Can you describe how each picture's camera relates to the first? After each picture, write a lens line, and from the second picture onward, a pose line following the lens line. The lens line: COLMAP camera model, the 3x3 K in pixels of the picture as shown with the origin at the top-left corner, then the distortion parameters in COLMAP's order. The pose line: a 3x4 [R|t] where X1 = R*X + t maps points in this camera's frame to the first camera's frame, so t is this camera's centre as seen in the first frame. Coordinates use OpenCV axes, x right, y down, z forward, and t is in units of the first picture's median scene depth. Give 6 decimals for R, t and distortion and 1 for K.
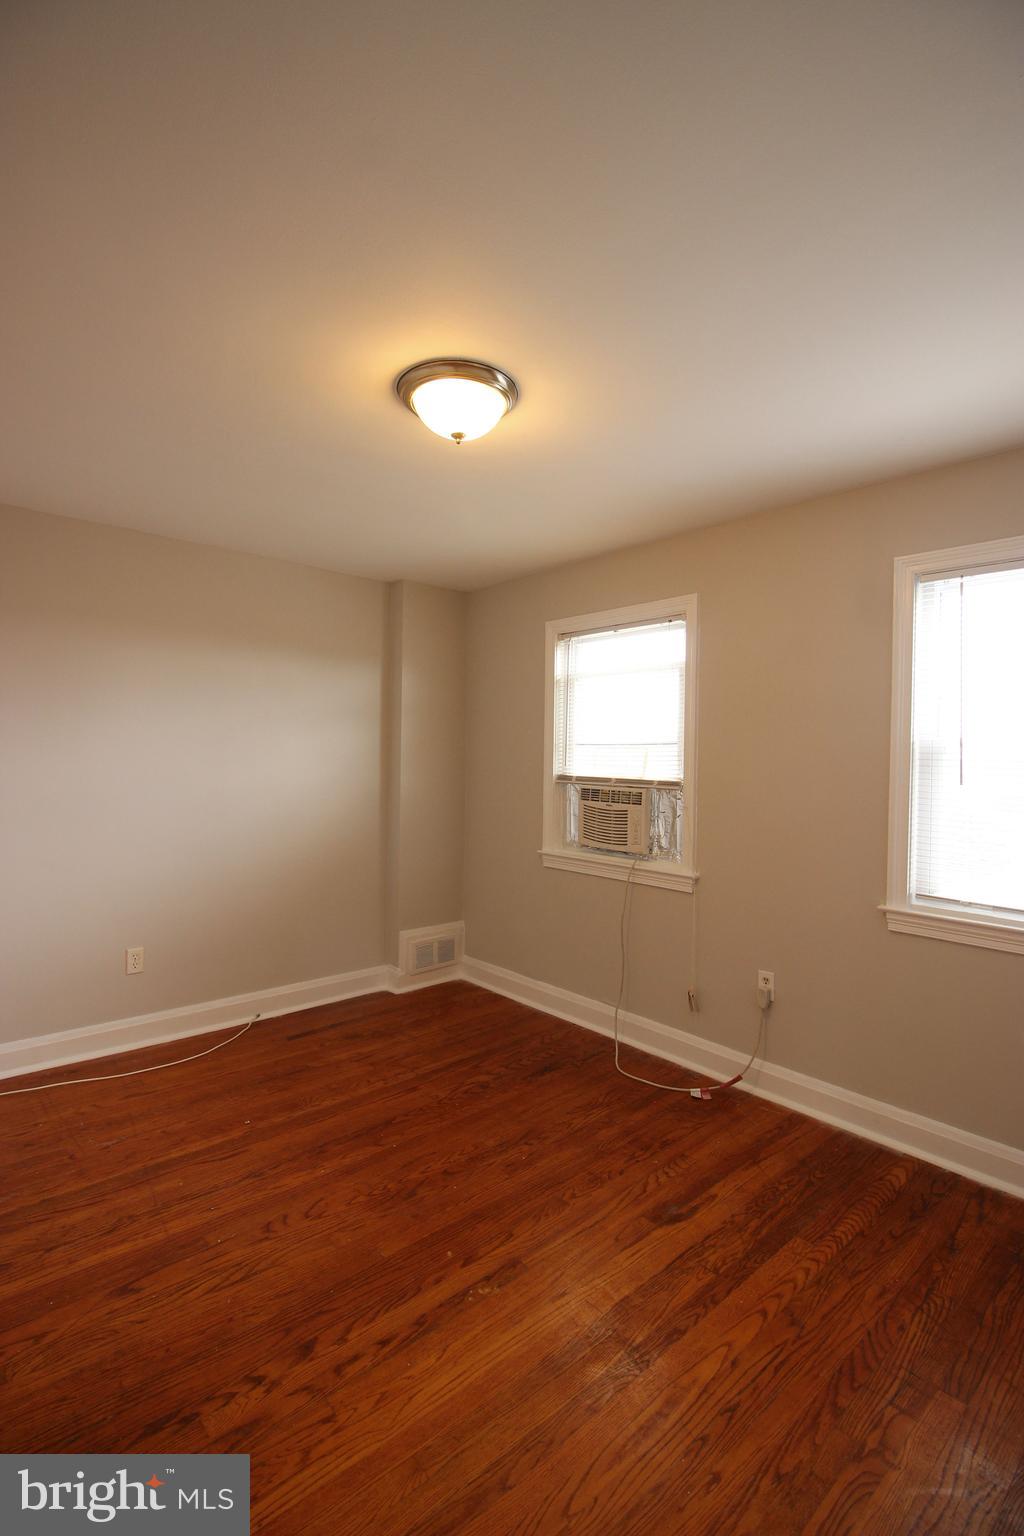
lens RADIAL K [[711.8, 0, 512.4], [0, 711.8, 777.3], [0, 0, 1]] dist [-0.001177, -0.009078]
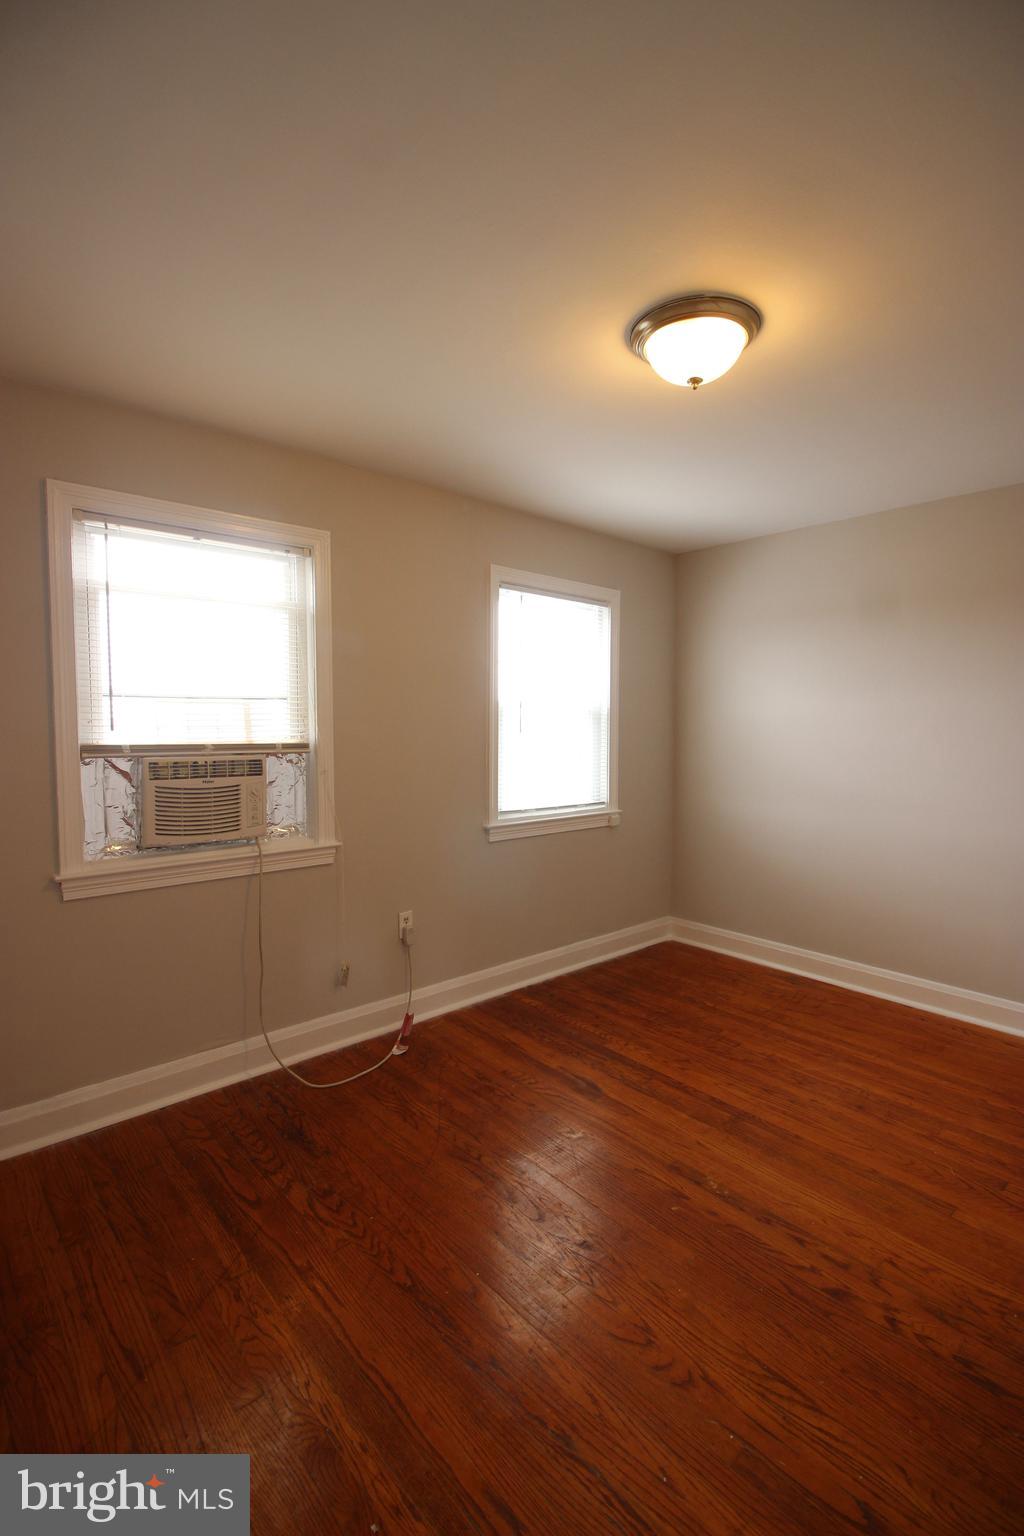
lens RADIAL K [[711.8, 0, 518.0], [0, 711.8, 775.1], [0, 0, 1]] dist [-0.001177, -0.009078]
pose [[0.003522, -0.093115, 0.995649, -0.832868], [0.026943, 0.995303, 0.092987, -0.038172], [-0.999631, 0.026498, 0.006014, 0.958305]]
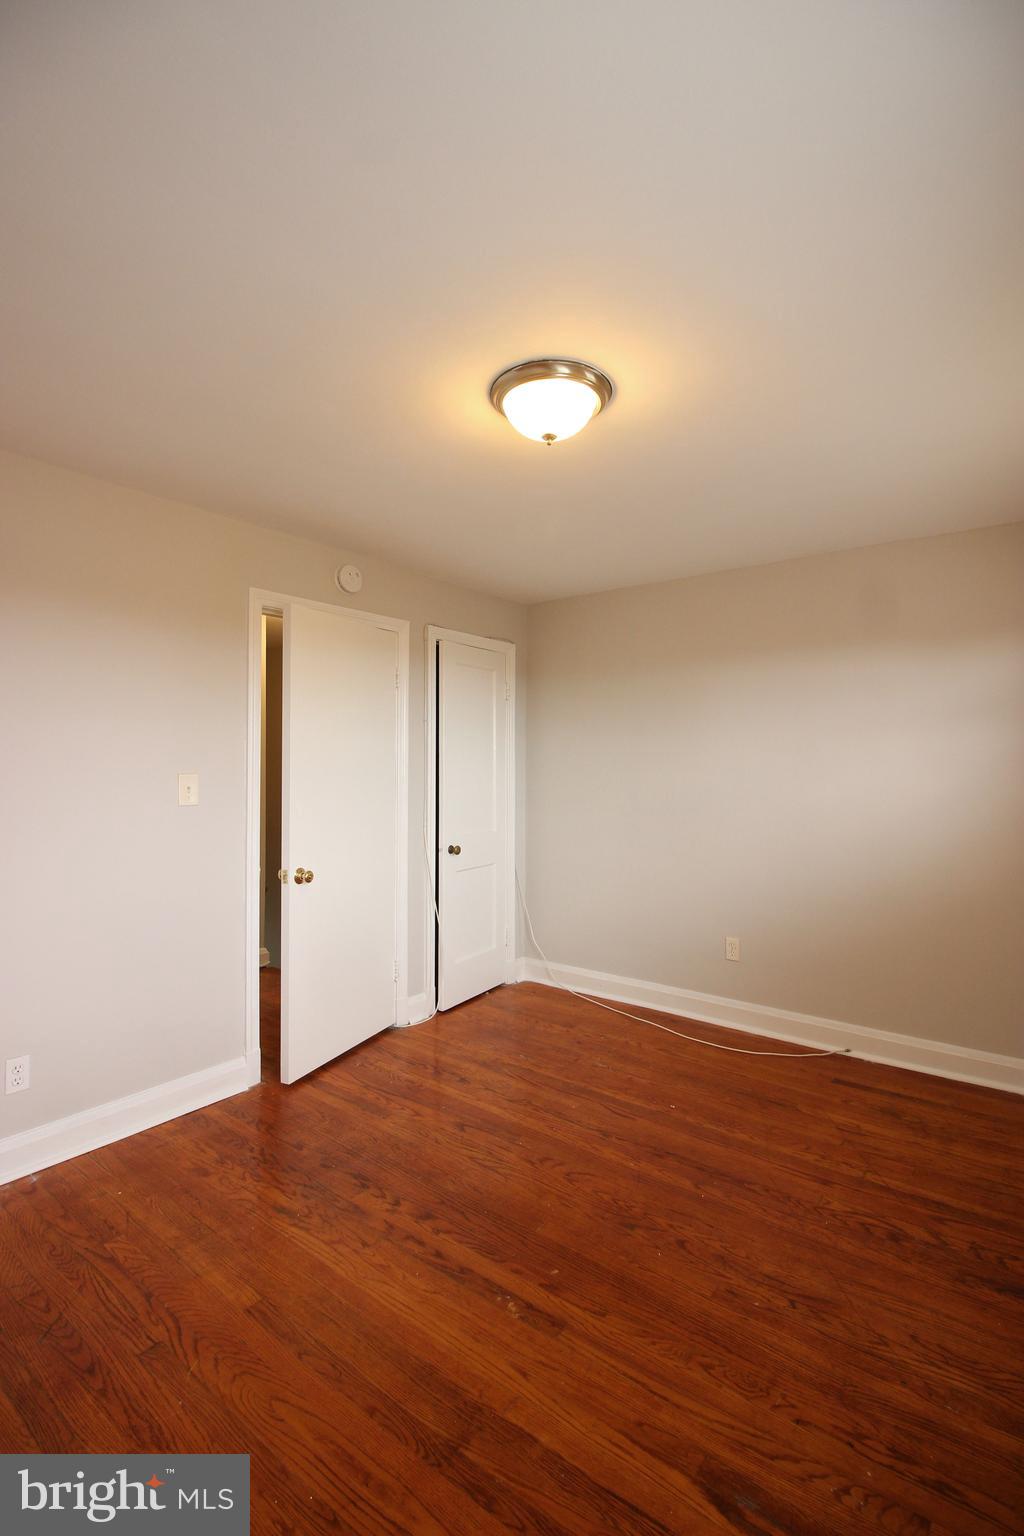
lens RADIAL K [[711.8, 0, 525.3], [0, 711.8, 773.9], [0, 0, 1]] dist [-0.001177, -0.009078]
pose [[0.194902, -0.002357, -0.980820, 0.685516], [-0.029604, 0.999527, -0.008284, -0.001897], [0.980376, 0.030651, 0.194740, 0.597446]]
